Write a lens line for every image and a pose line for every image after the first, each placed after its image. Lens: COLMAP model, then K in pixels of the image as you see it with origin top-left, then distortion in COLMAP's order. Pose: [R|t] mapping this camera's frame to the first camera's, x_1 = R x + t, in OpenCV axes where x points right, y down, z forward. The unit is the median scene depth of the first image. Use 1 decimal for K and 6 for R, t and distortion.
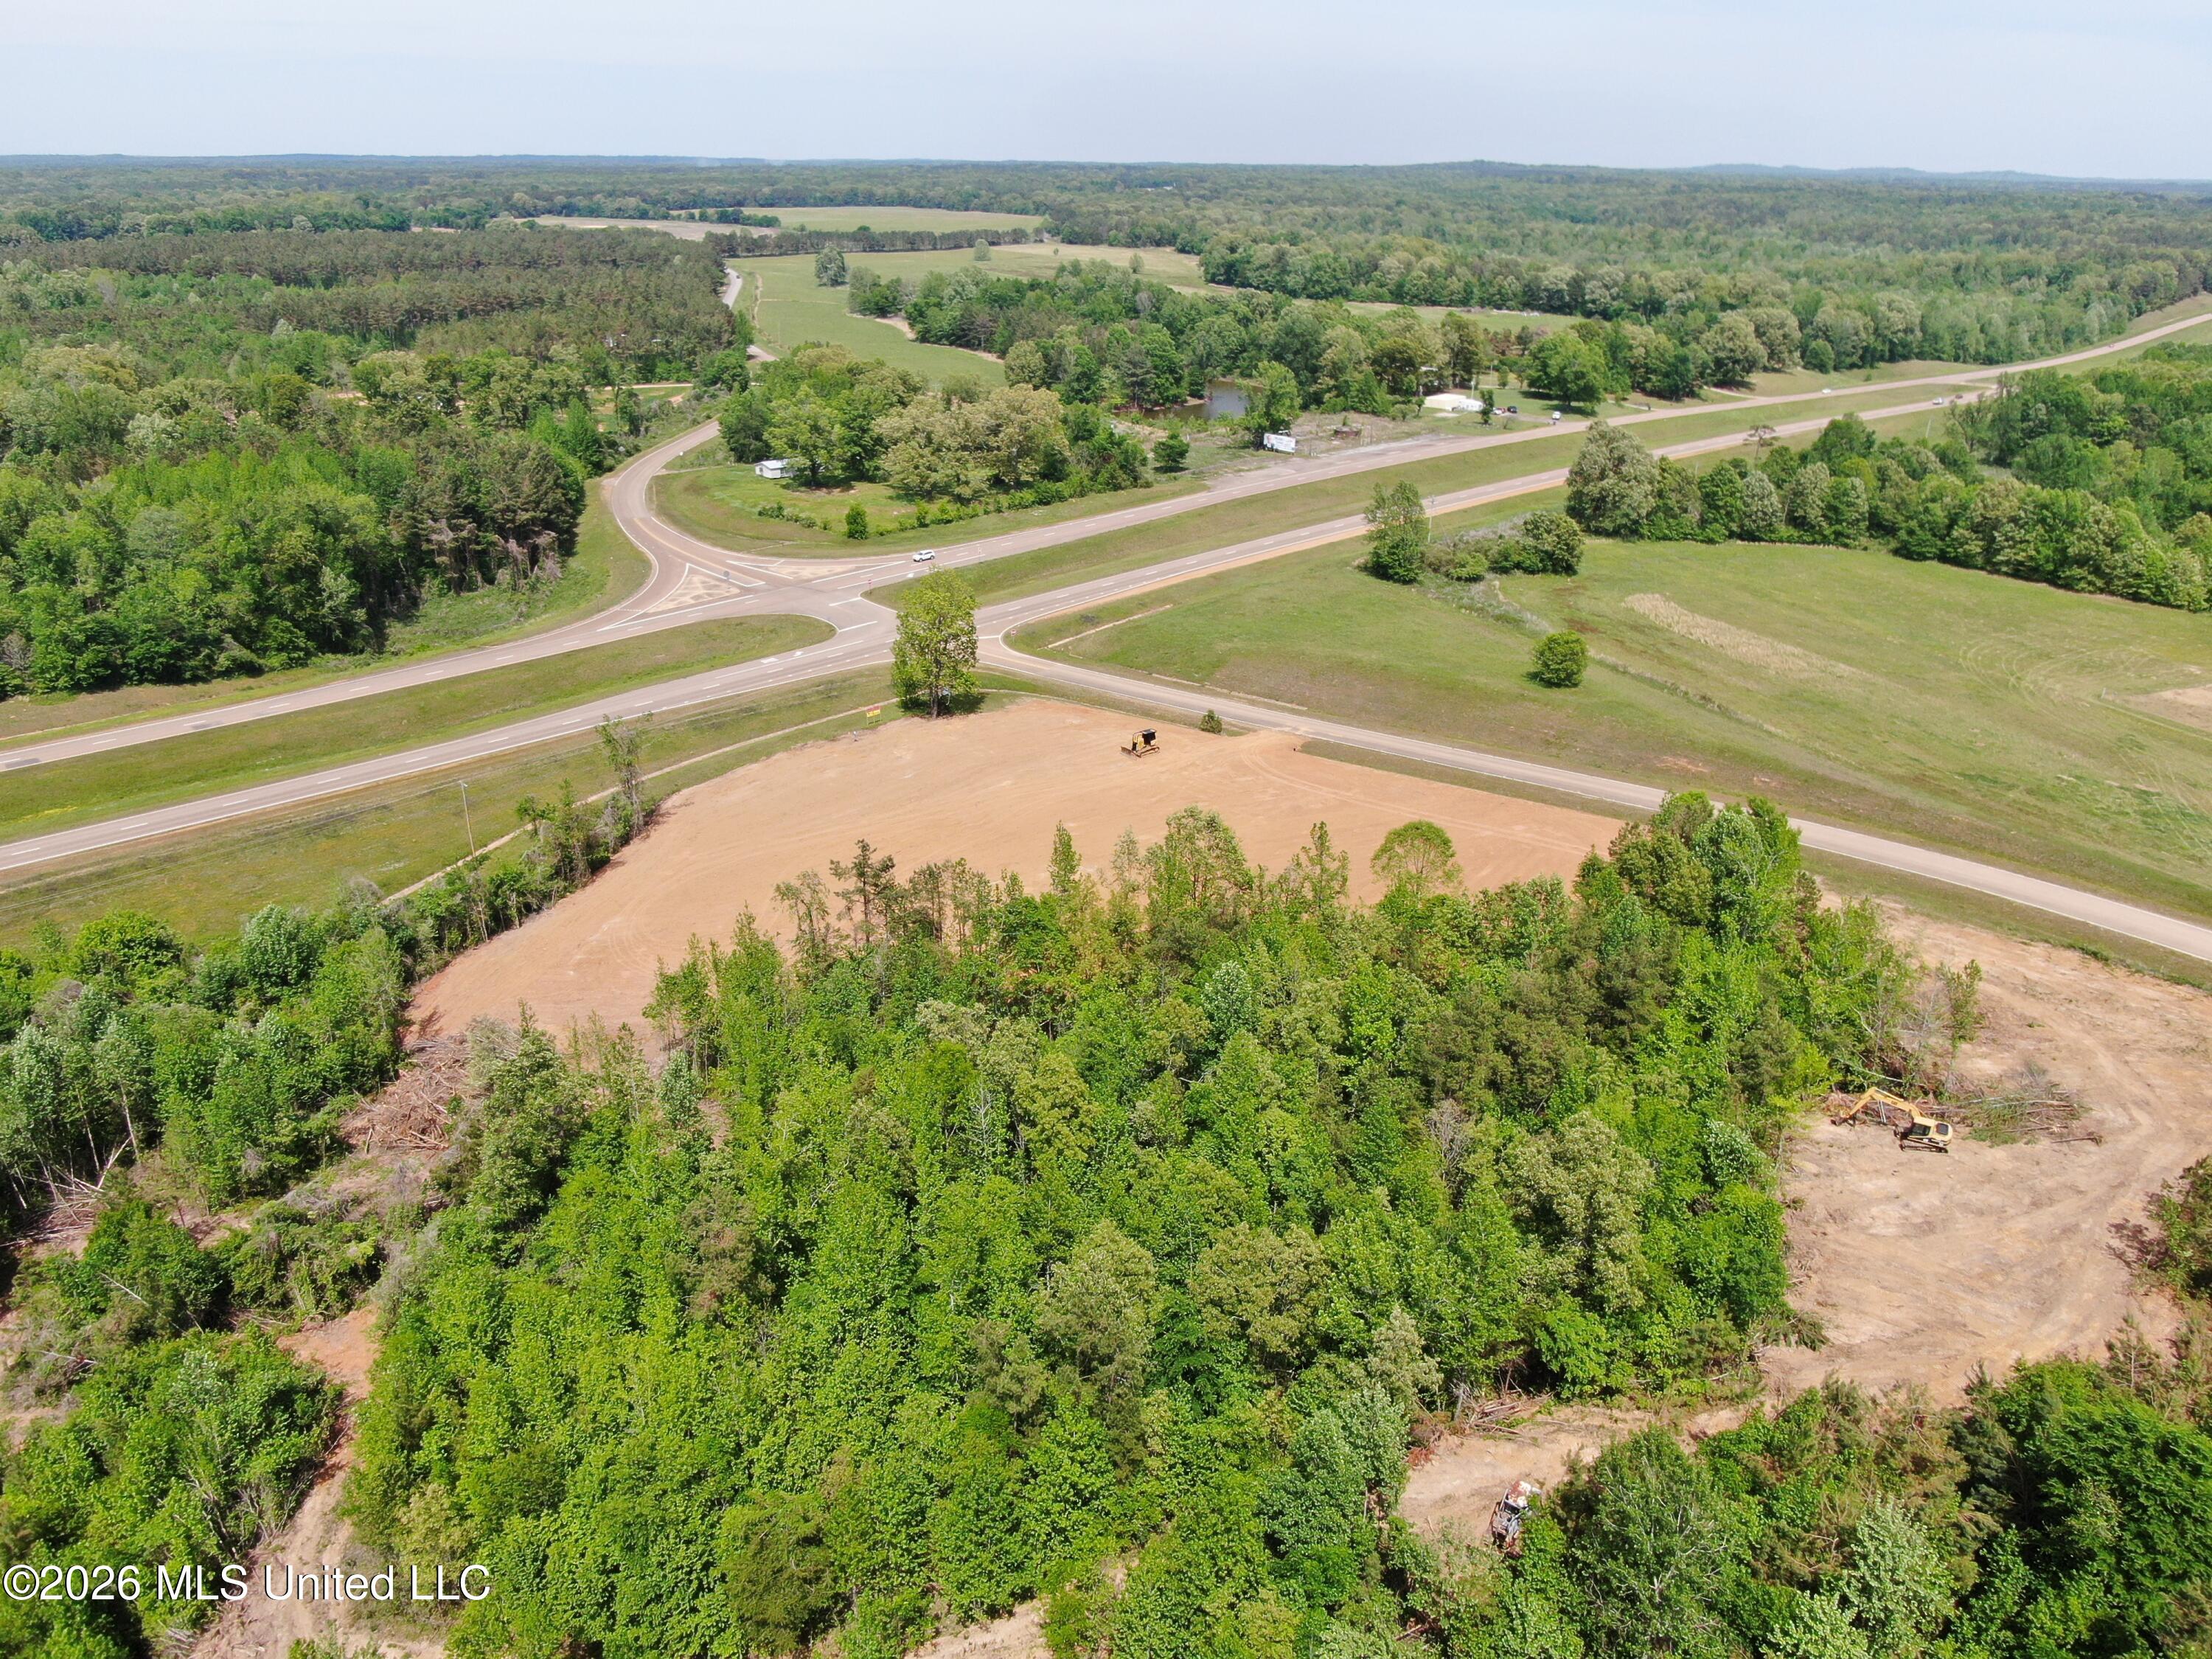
lens RADIAL K [[1614.7, 0, 1106.0], [0, 1614.7, 829.5], [0, 0, 1]] dist [-0.017176, 0.004635]
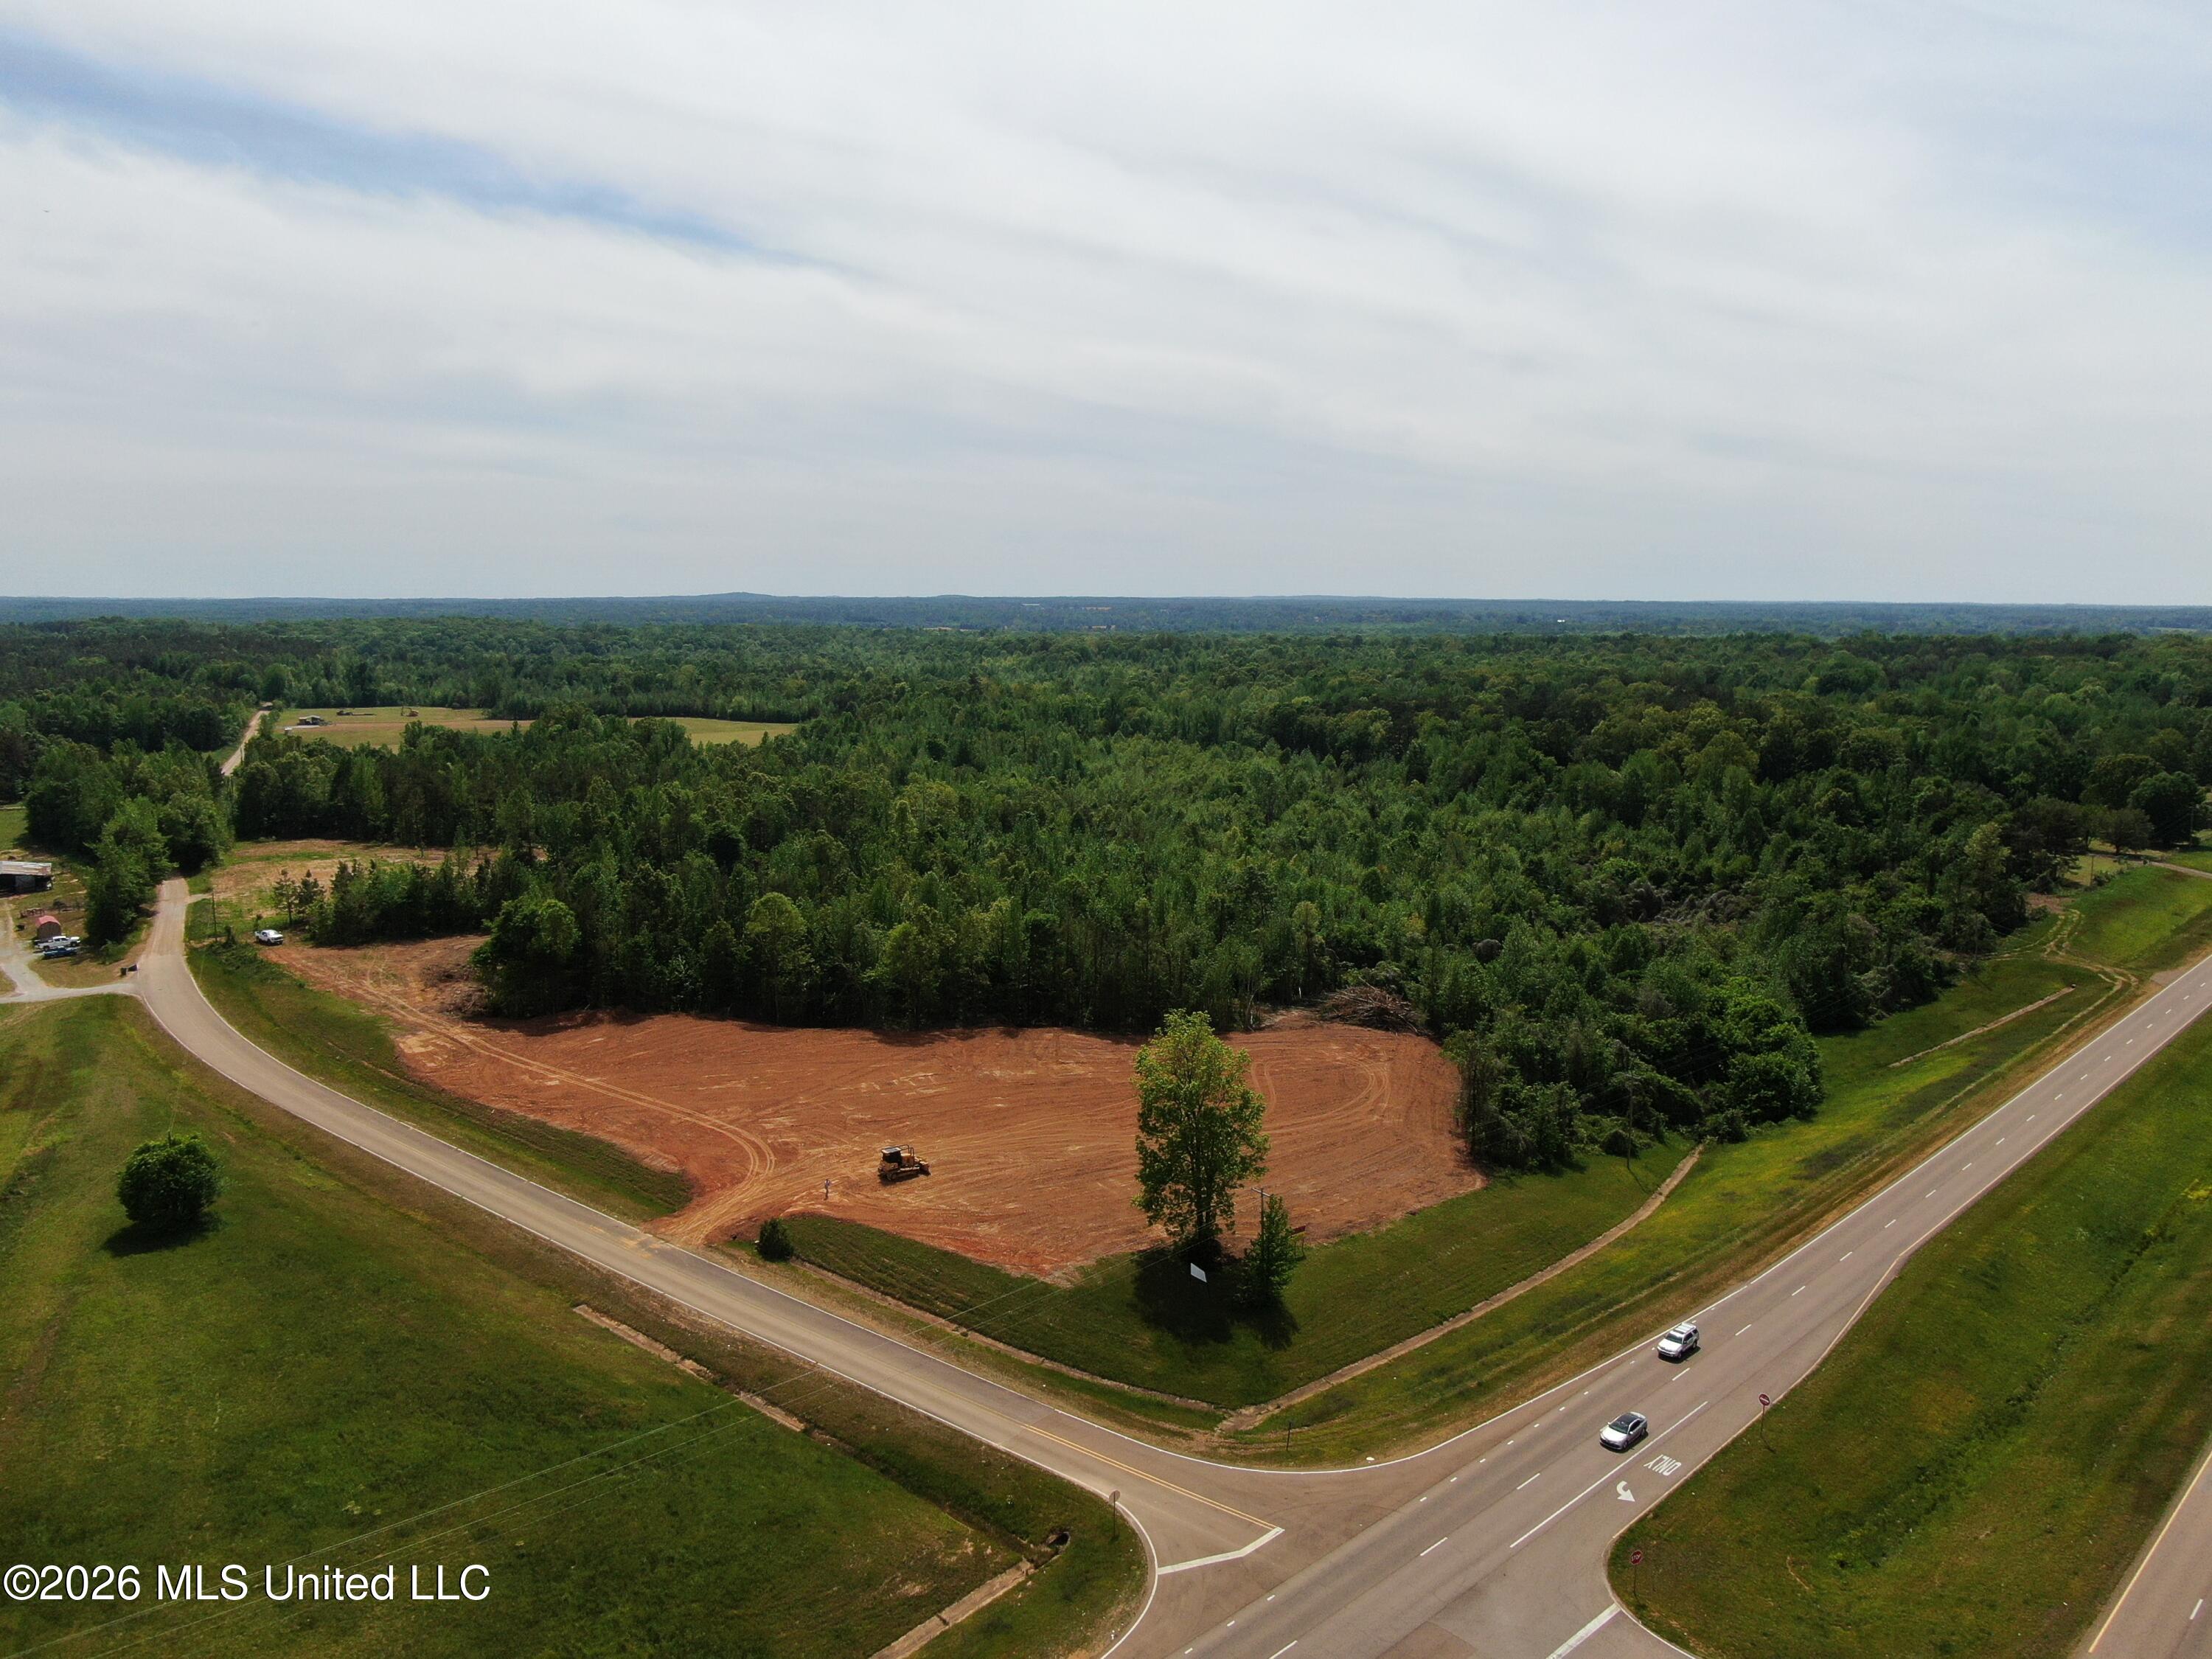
lens RADIAL K [[1606.1, 0, 1100.9], [0, 1606.1, 814.0], [0, 0, 1]] dist [-0.013407, 0.003227]
pose [[-0.999757, -0.011862, -0.018604, -0.038243], [-0.019729, 0.858137, 0.513041, -0.397685], [0.009879, 0.513283, -0.858162, 1.069298]]
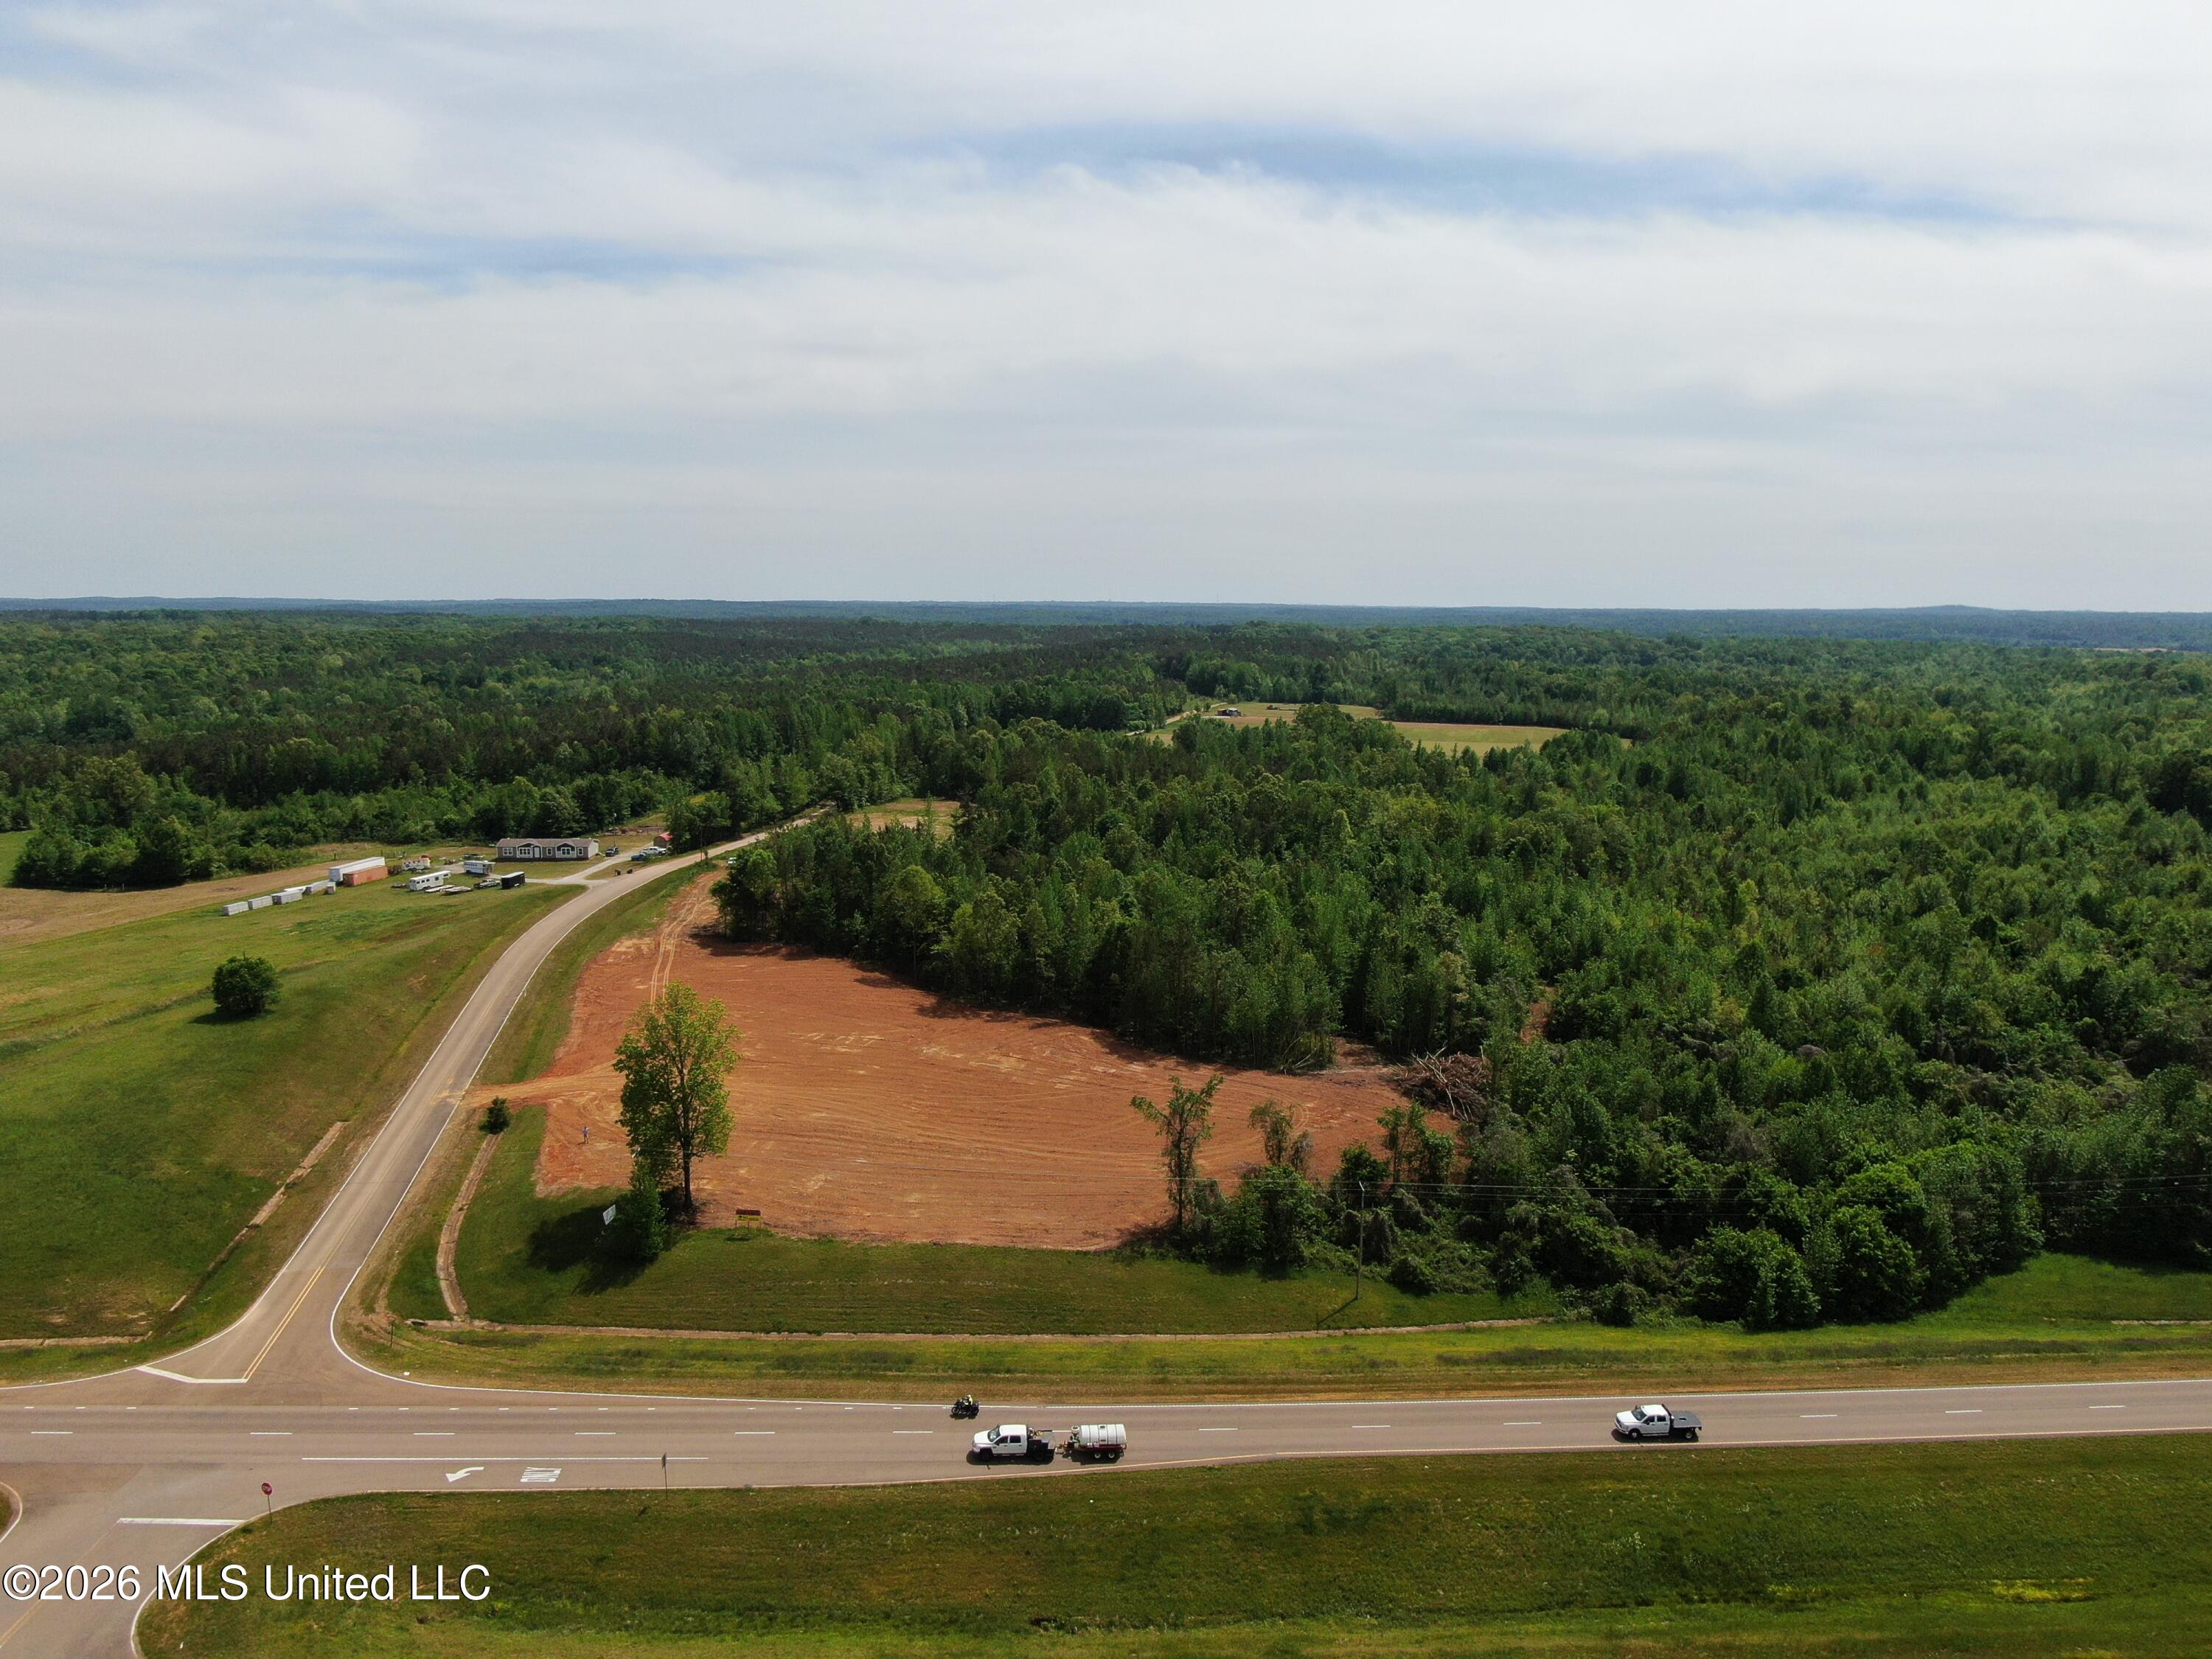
lens RADIAL K [[1614.7, 0, 1106.0], [0, 1614.7, 829.5], [0, 0, 1]] dist [-0.017176, 0.004635]
pose [[-0.759409, -0.108096, 0.641571, -0.484300], [0.240944, 0.869263, 0.431657, -0.336884], [-0.604355, 0.482386, -0.634081, 0.916651]]
